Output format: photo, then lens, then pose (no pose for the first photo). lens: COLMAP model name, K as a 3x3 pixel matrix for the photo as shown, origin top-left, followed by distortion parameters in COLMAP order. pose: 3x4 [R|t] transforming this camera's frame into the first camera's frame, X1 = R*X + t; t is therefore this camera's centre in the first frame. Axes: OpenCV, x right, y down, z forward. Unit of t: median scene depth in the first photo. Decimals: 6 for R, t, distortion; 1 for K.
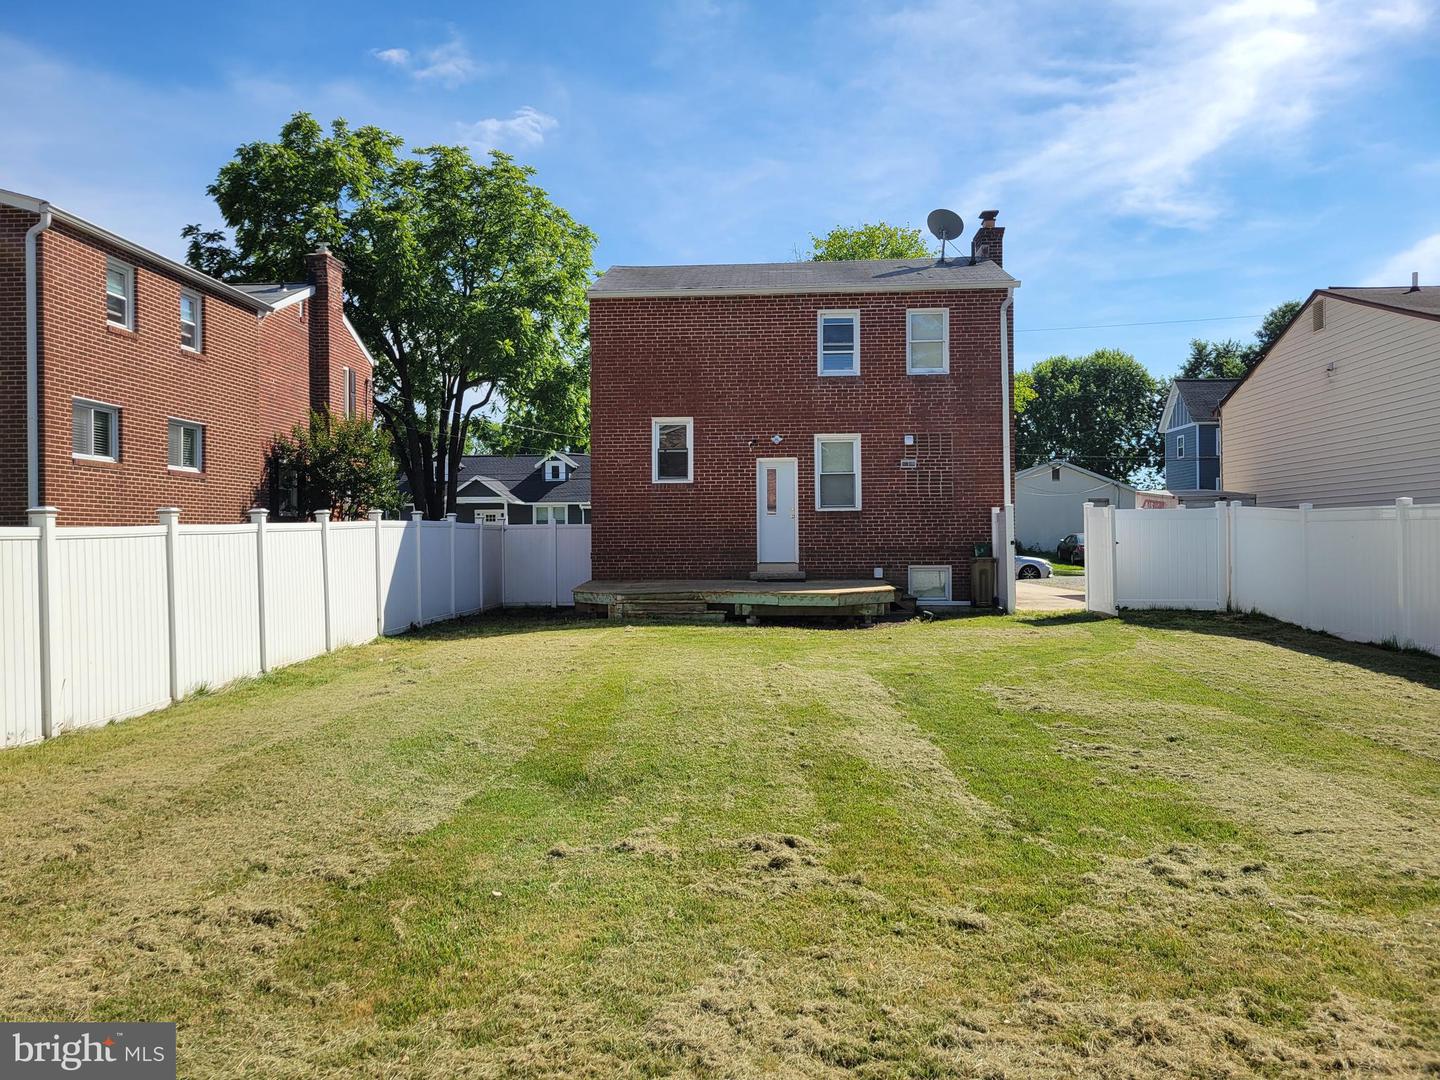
lens RADIAL K [[1076.8, 0, 719.6], [0, 1076.8, 544.4], [0, 0, 1]] dist [0.042851, -0.017421]
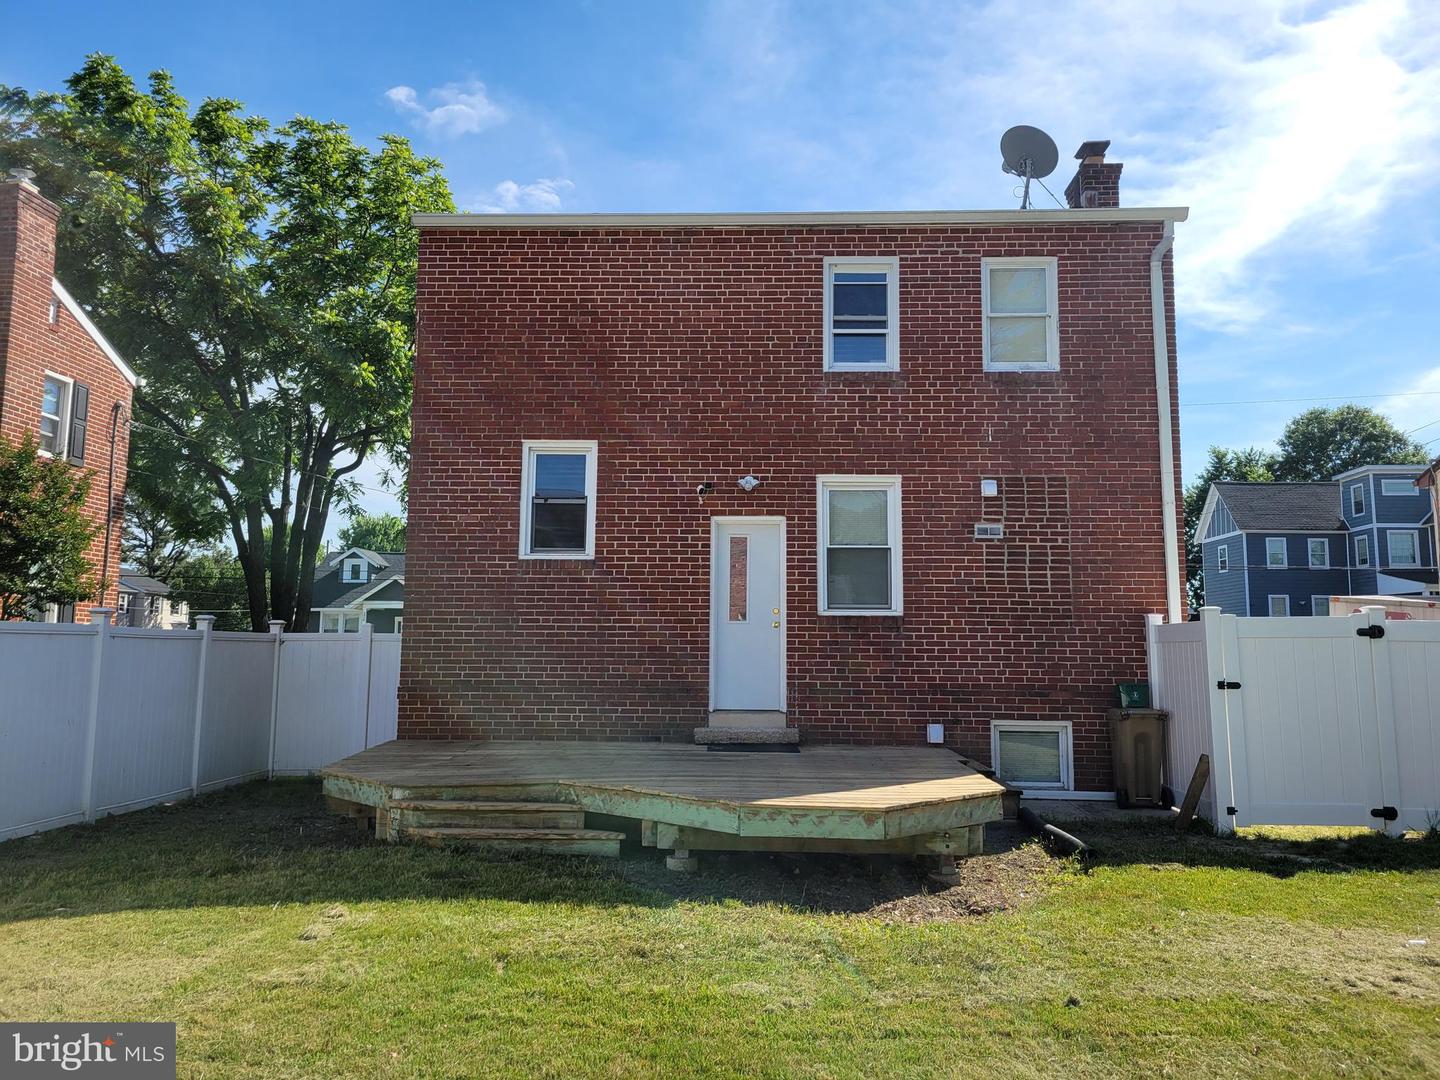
lens RADIAL K [[1076.8, 0, 741.7], [0, 1076.8, 510.4], [0, 0, 1]] dist [0.042851, -0.017421]
pose [[0.999211, 0.020511, 0.034020, 0.031224], [-0.015625, 0.990292, -0.138124, -0.007689], [-0.036523, 0.137484, 0.989830, 0.458657]]
